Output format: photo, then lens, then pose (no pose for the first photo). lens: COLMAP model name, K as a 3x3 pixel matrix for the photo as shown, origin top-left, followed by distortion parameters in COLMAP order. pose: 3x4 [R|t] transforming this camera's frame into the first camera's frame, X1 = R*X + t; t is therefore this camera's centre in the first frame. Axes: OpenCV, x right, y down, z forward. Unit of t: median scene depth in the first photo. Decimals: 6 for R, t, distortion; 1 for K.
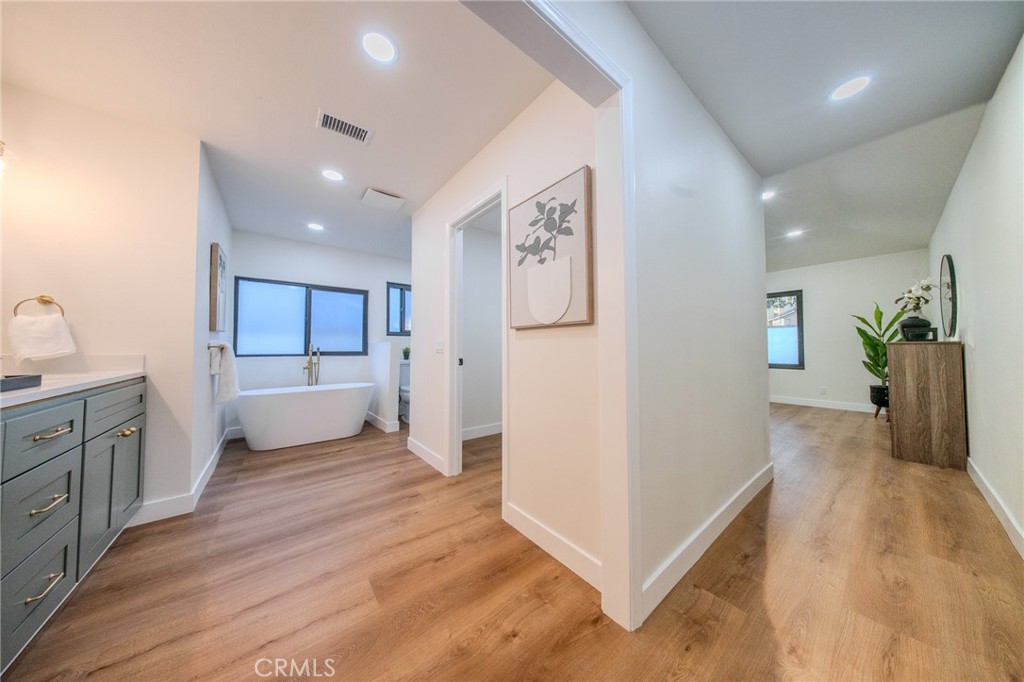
lens RADIAL K [[300.3, 0, 514.4], [0, 300.3, 339.1], [0, 0, 1]] dist [-0.001417, -0.001043]
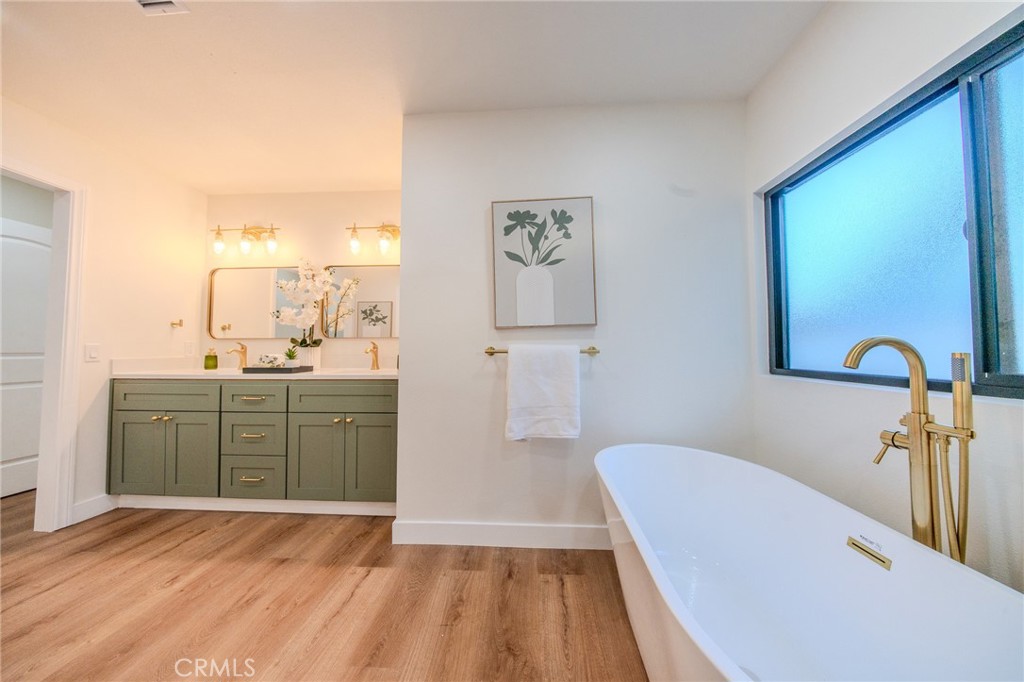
lens RADIAL K [[300.3, 0, 510.9], [0, 300.3, 336.8], [0, 0, 1]] dist [-0.001417, -0.001043]
pose [[-0.668840, -0.031331, -0.742746, -0.386875], [0.023372, 0.997731, -0.063133, 0.027946], [0.743039, -0.059586, -0.666591, 1.113358]]
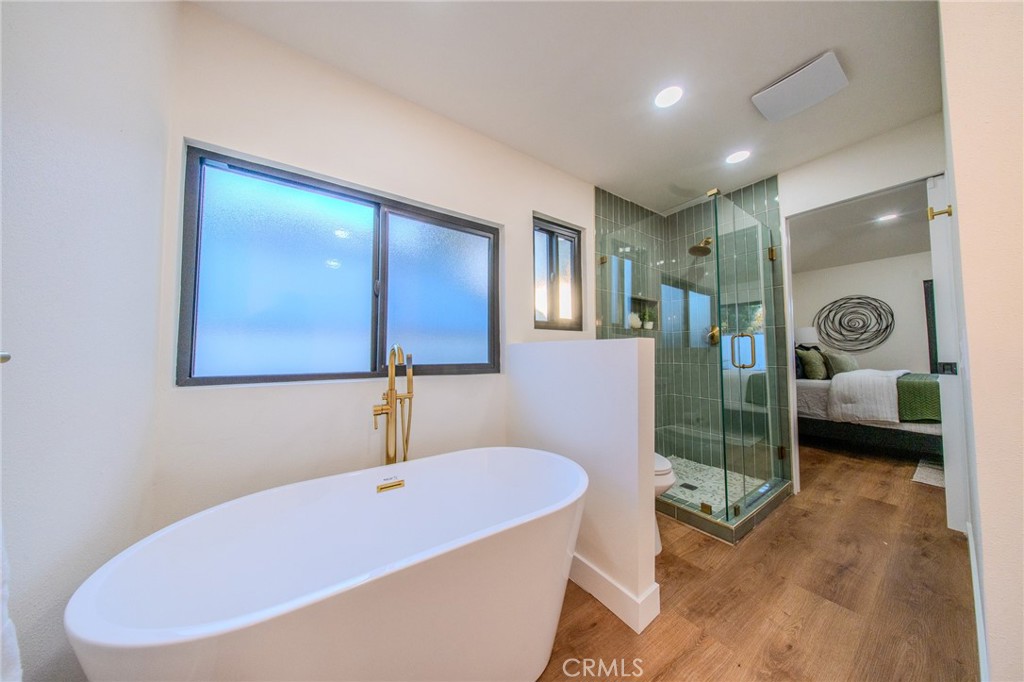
lens RADIAL K [[300.3, 0, 513.6], [0, 300.3, 340.0], [0, 0, 1]] dist [-0.001417, -0.001043]
pose [[0.996531, -0.007842, -0.082854, -0.598749], [0.006332, 0.999809, -0.018474, 0.020993], [0.082983, 0.017886, 0.996390, 0.773770]]
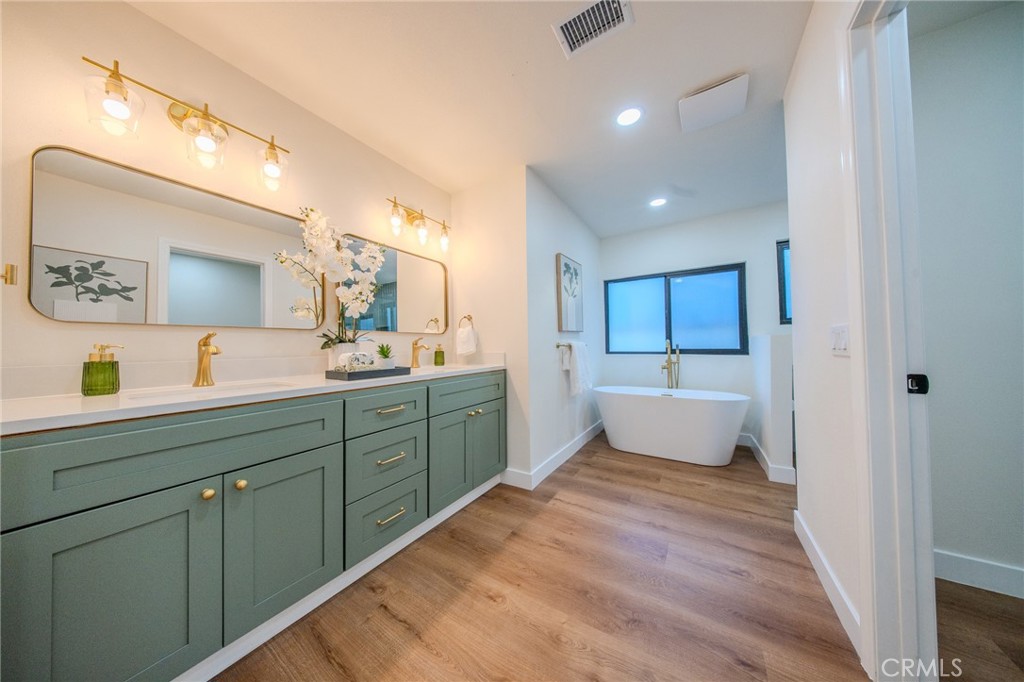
lens RADIAL K [[300.3, 0, 510.8], [0, 300.3, 338.8], [0, 0, 1]] dist [-0.001417, -0.001043]
pose [[0.319705, -0.027638, -0.947114, -0.000743], [0.040858, 0.999047, -0.015361, 0.007811], [0.946636, -0.033786, 0.320530, 0.345862]]
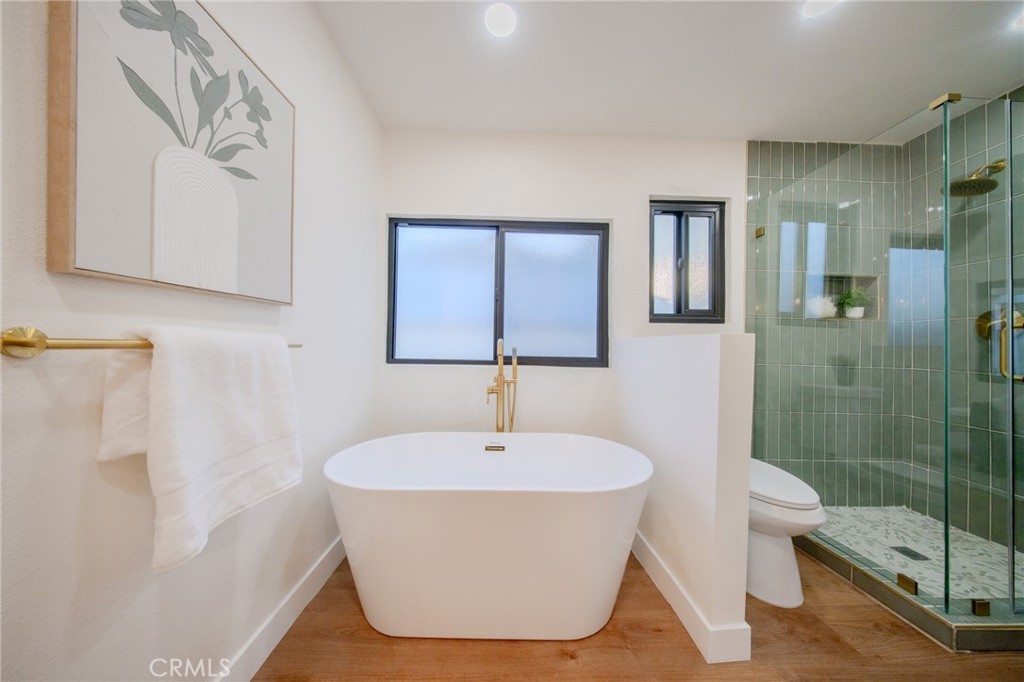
lens RADIAL K [[300.3, 0, 512.3], [0, 300.3, 341.6], [0, 0, 1]] dist [-0.001417, -0.001043]
pose [[0.795477, 0.003510, -0.605974, -0.458484], [0.001597, 0.999968, 0.007889, 0.018361], [0.605982, -0.007244, 0.795445, 0.768698]]
